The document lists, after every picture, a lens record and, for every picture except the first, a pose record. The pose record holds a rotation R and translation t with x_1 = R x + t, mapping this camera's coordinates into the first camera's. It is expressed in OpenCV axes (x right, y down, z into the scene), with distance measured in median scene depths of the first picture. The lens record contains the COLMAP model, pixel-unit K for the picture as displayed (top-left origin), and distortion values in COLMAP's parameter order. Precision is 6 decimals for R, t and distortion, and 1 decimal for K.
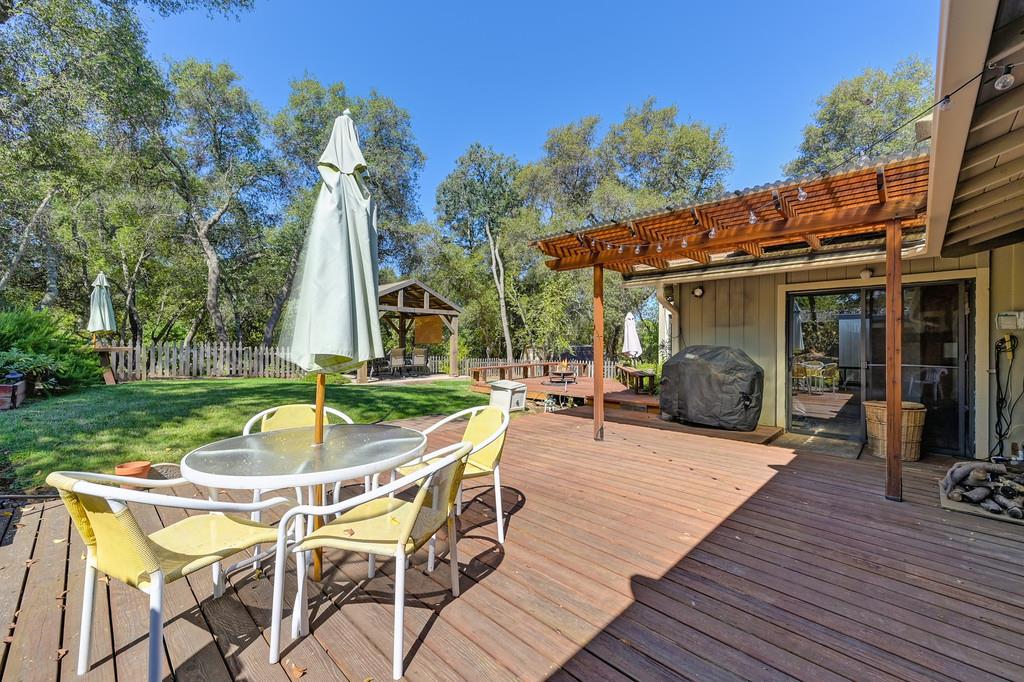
lens RADIAL K [[408.4, 0, 512.0], [0, 408.4, 341.0], [0, 0, 1]] dist [0.001907, 0.000663]
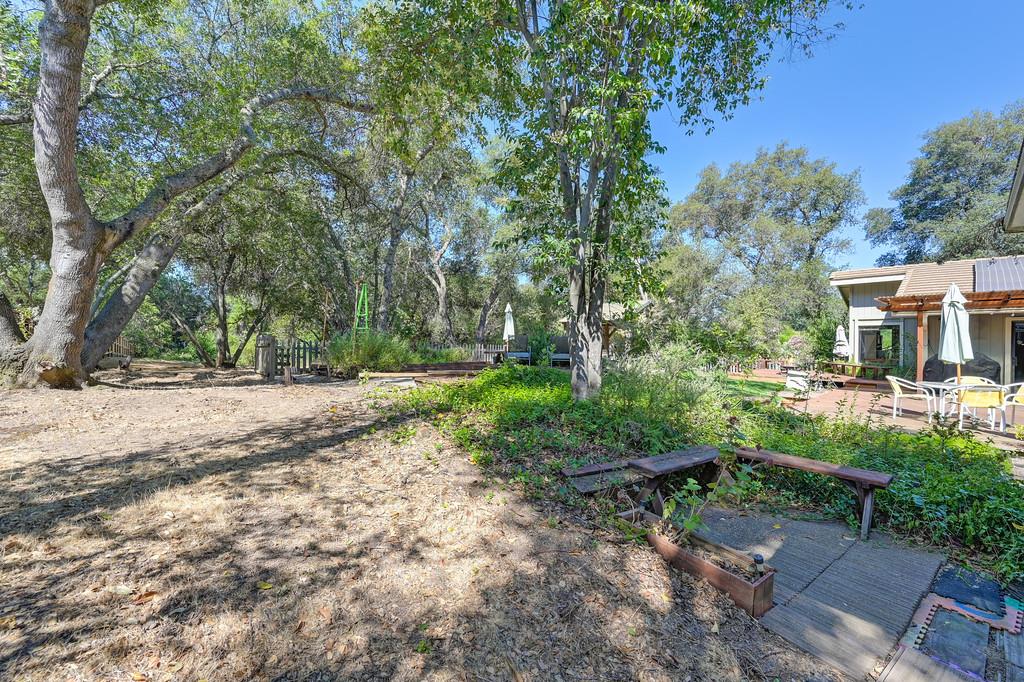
lens RADIAL K [[408.4, 0, 512.0], [0, 408.4, 341.0], [0, 0, 1]] dist [0.001907, 0.000663]
pose [[0.998111, 0.002208, -0.061403, -0.597512], [-0.001968, 0.999990, 0.003967, -0.014716], [0.061411, -0.003839, 0.998105, -0.394866]]
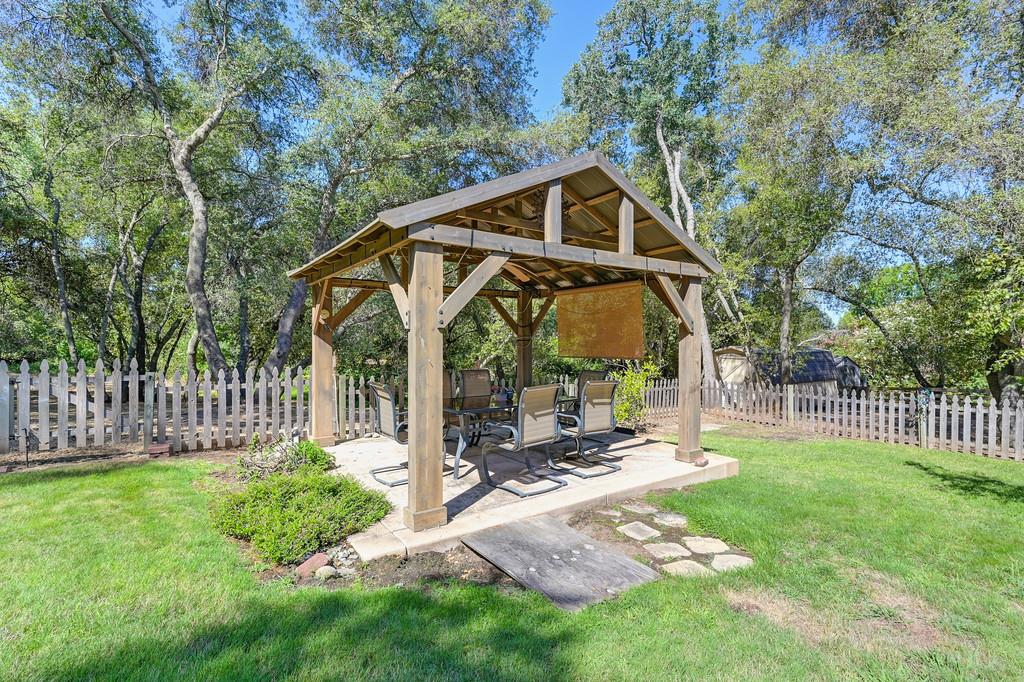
lens RADIAL K [[476.1, 0, 512.0], [0, 476.1, 341.0], [0, 0, 1]] dist [0.001525, 0.000775]
pose [[0.976995, -0.003257, -0.213238, -0.213372], [0.004624, 0.999972, 0.005909, -0.014559], [0.213213, -0.006759, 0.976982, 0.615312]]
